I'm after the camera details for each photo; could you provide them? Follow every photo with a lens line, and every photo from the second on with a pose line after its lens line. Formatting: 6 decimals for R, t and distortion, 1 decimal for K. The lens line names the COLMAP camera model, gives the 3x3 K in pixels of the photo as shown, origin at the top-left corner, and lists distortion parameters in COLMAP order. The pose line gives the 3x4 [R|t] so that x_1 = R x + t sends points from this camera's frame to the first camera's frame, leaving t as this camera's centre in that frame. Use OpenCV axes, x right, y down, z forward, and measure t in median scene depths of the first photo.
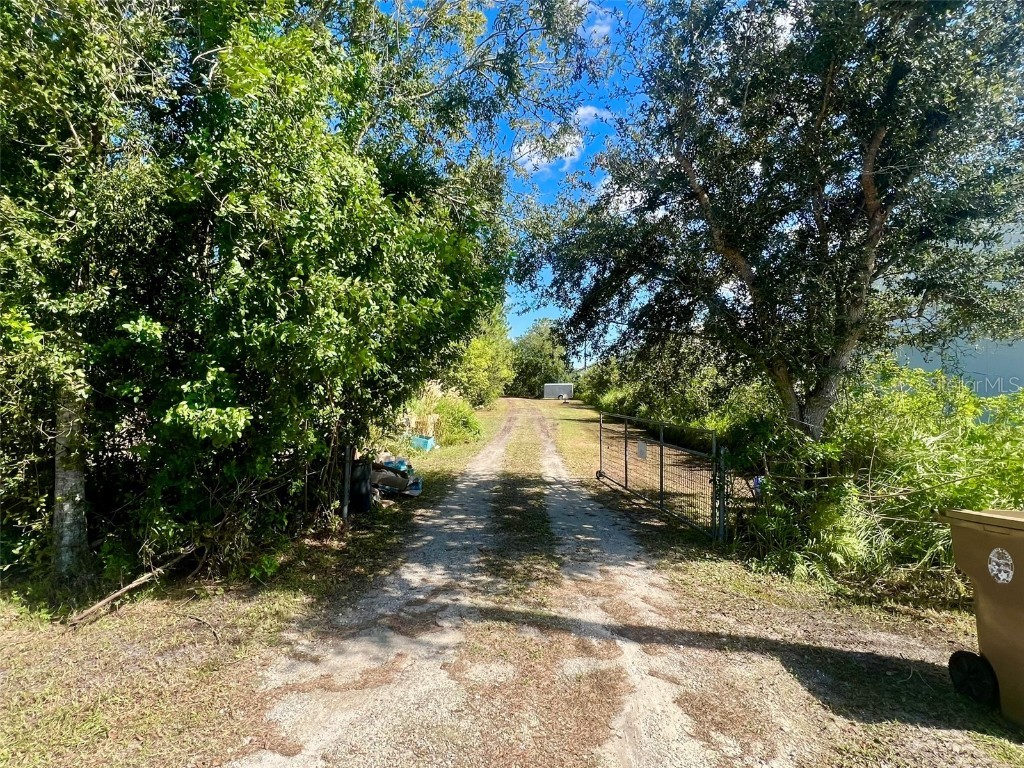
lens RADIAL K [[477.6, 0, 512.4], [0, 477.6, 384.0], [0, 0, 1]] dist [0.000021, 0.000000]
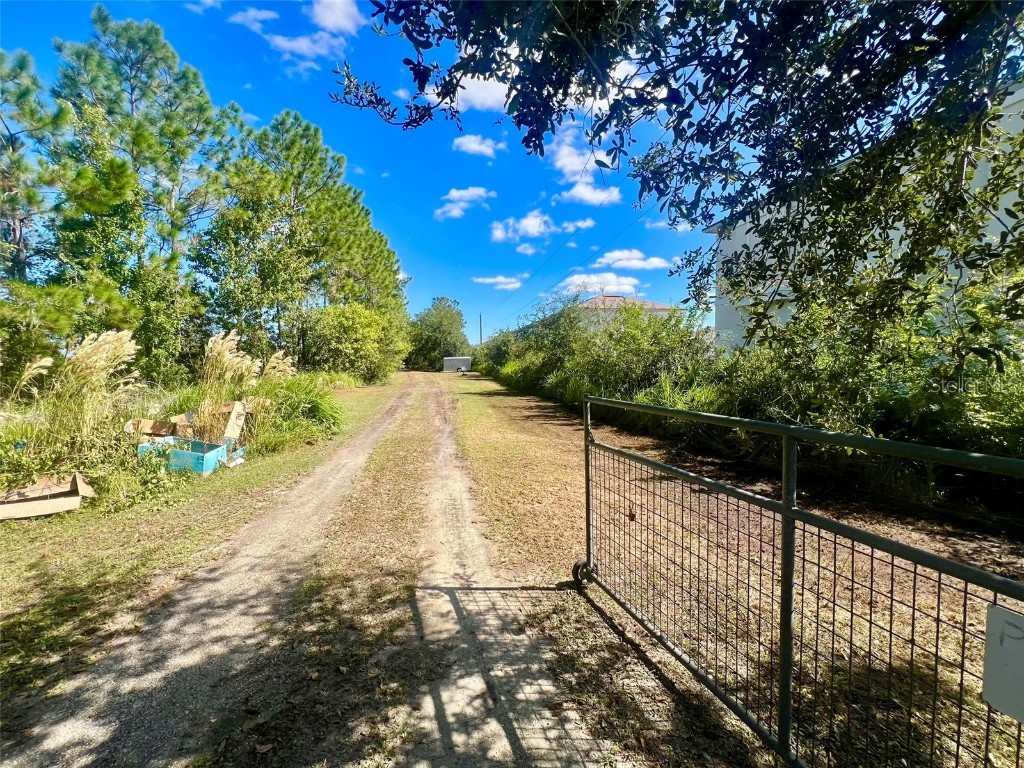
lens RADIAL K [[411.1, 0, 512.7], [0, 411.1, 381.4], [0, 0, 1]] dist [0.000077, 0.000002]
pose [[0.973261, -0.031851, 0.227481, 0.014881], [0.019293, 0.998175, 0.057218, 0.006576], [-0.228888, -0.051299, 0.972100, 0.158971]]
